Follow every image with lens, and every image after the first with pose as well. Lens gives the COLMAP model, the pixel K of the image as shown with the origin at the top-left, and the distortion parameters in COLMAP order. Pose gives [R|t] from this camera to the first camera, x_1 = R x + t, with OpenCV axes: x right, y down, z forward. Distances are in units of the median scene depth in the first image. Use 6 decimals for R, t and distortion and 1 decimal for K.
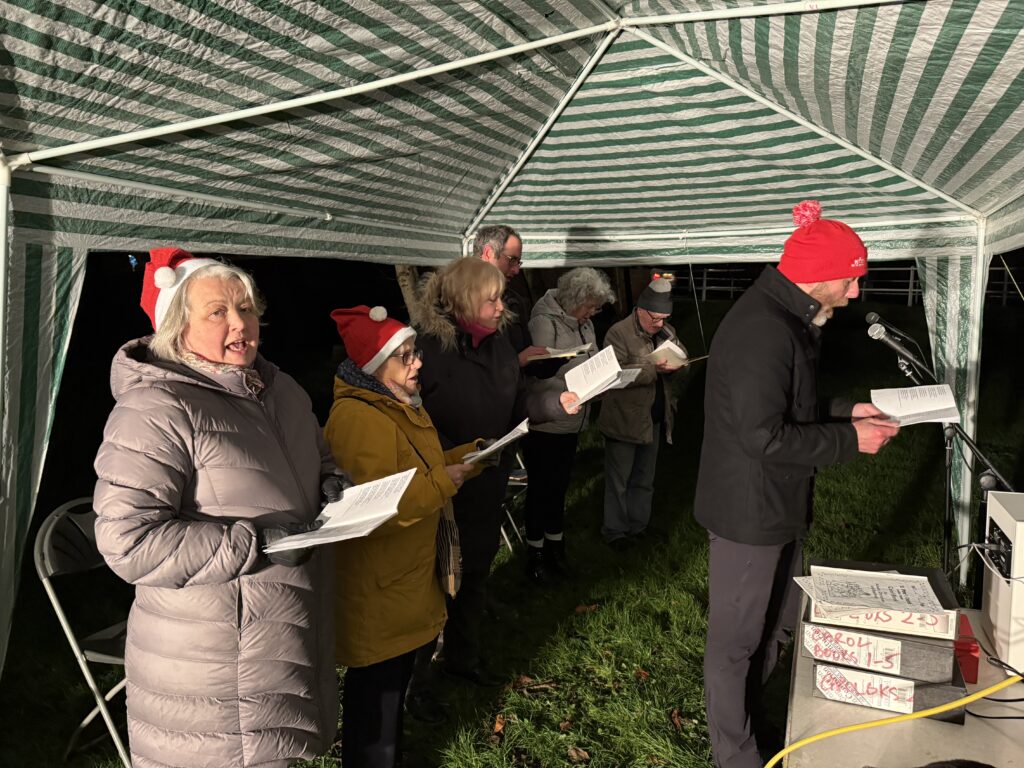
lens RADIAL K [[729.3, 0, 512.0], [0, 729.3, 384.0], [0, 0, 1]] dist [0.037683, -0.091597]
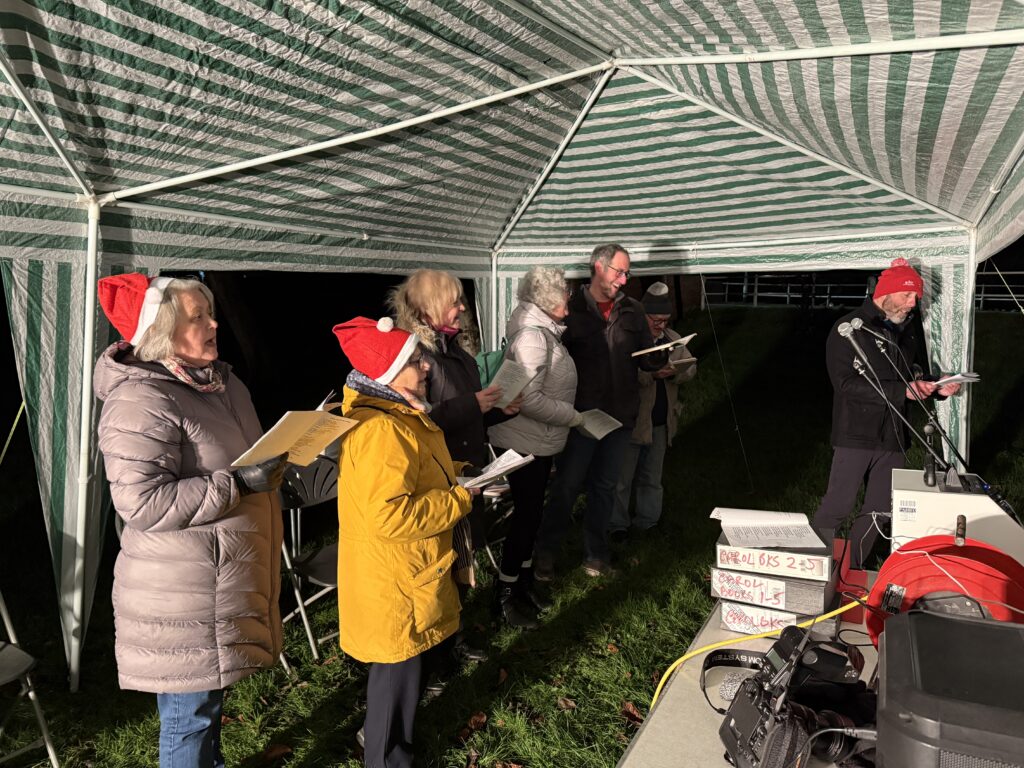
lens RADIAL K [[741.6, 0, 512.0], [0, 741.6, 384.0], [0, 0, 1]] dist [0.181657, -0.352305]
pose [[0.996564, 0.002663, -0.082778, 0.094530], [-0.003535, 0.999940, -0.010382, 0.015280], [0.082745, 0.010639, 0.996514, -0.182968]]
